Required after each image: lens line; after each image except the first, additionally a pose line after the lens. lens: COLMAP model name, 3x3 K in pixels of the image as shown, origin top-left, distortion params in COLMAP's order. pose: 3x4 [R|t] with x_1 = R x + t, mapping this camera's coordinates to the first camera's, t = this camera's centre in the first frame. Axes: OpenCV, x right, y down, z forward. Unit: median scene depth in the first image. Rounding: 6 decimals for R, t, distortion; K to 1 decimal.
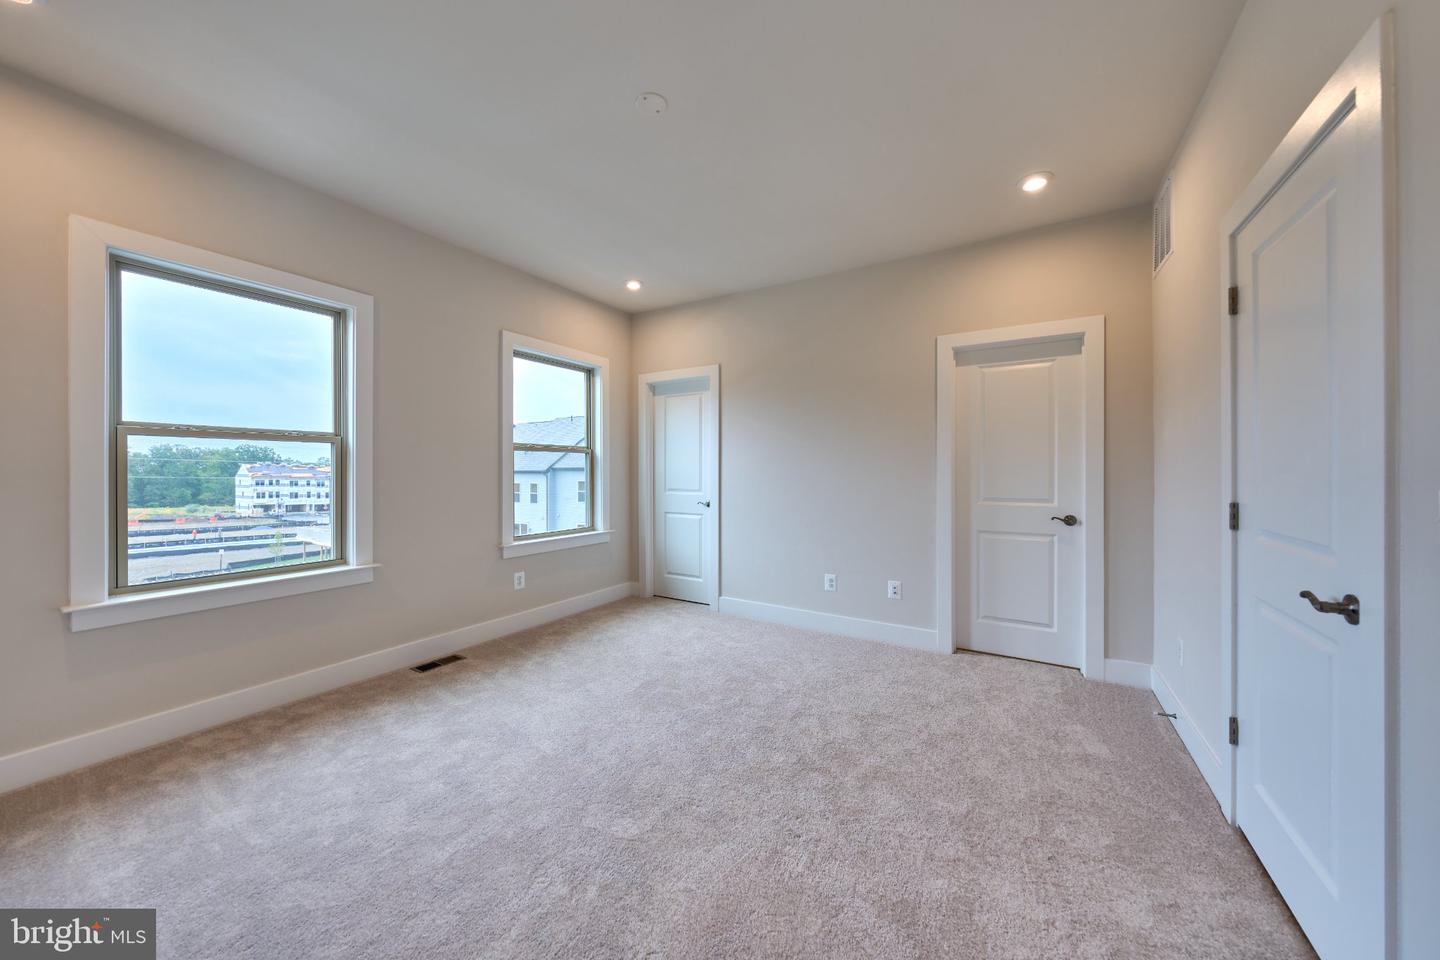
lens RADIAL K [[504.1, 0, 697.0], [0, 504.1, 469.7], [0, 0, 1]] dist [0.001820, -0.000374]
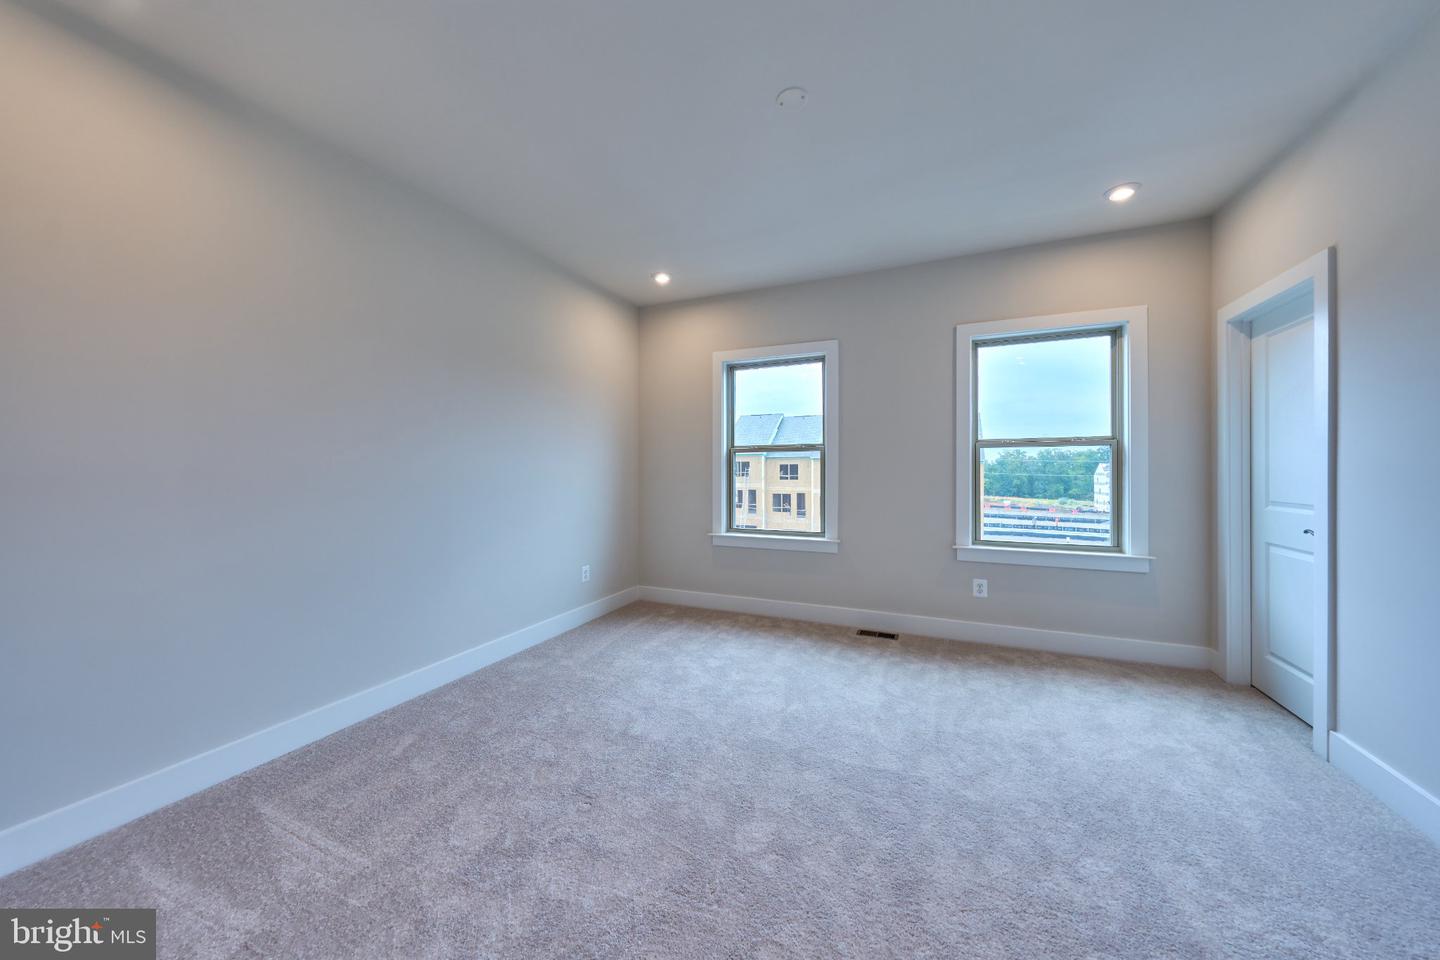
lens RADIAL K [[504.1, 0, 740.8], [0, 504.1, 471.2], [0, 0, 1]] dist [0.001820, -0.000374]
pose [[0.154884, 0.000090, -0.987933, 0.509658], [0.005496, 0.999984, 0.000953, 0.001352], [0.987917, -0.005577, 0.154881, 0.434566]]
